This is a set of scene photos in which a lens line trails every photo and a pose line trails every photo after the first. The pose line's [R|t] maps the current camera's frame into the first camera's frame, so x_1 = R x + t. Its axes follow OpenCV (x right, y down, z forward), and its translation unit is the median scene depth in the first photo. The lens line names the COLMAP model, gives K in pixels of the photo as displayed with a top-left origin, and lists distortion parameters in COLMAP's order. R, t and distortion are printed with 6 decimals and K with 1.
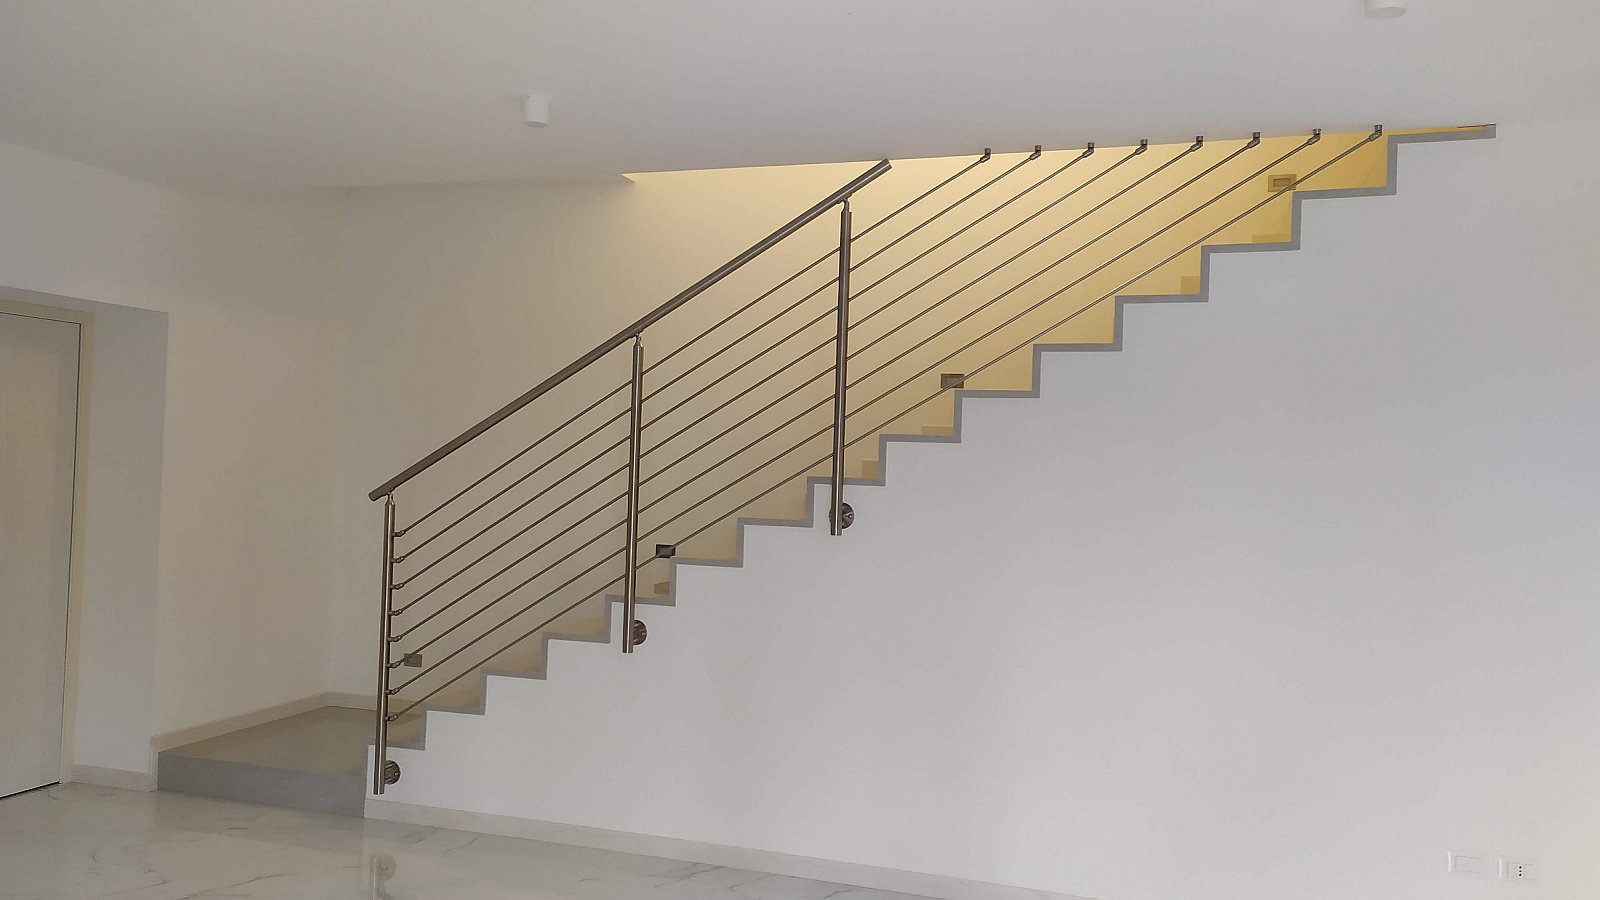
lens RADIAL K [[1169.0, 0, 830.9], [0, 1169.0, 452.5], [0, 0, 1]] dist [0.026664, -0.002843]
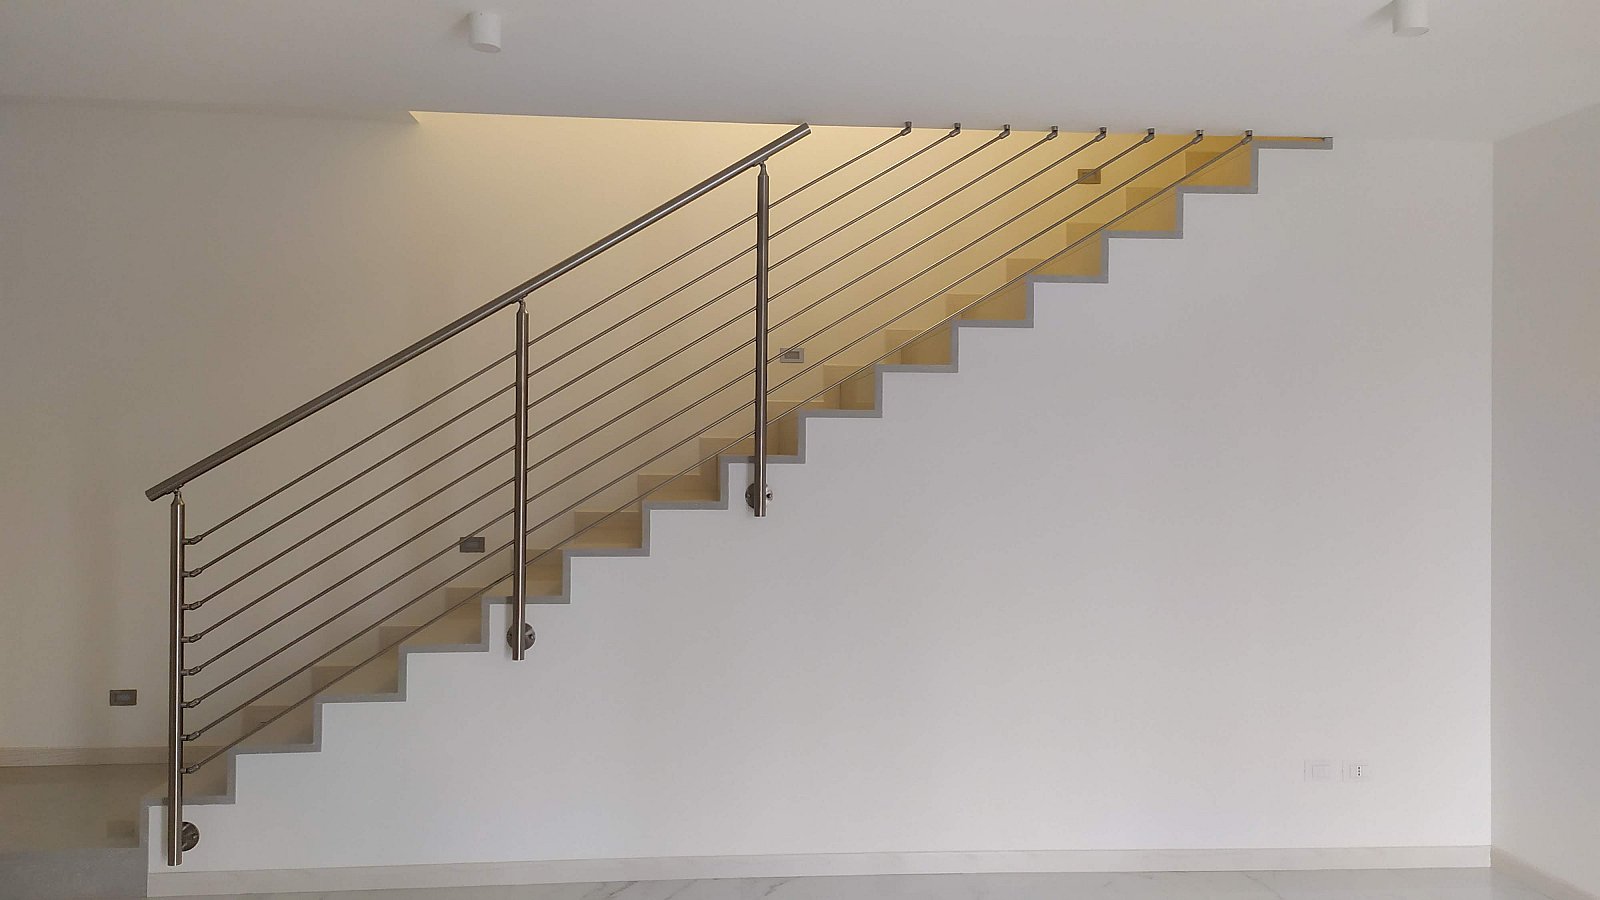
lens RADIAL K [[1179.4, 0, 756.7], [0, 1179.4, 450.4], [0, 0, 1]] dist [0.032513, -0.006333]
pose [[0.920630, -0.024422, 0.389672, -0.351102], [0.015491, 0.999541, 0.026046, -0.007763], [-0.390129, -0.017943, 0.920585, 0.109443]]
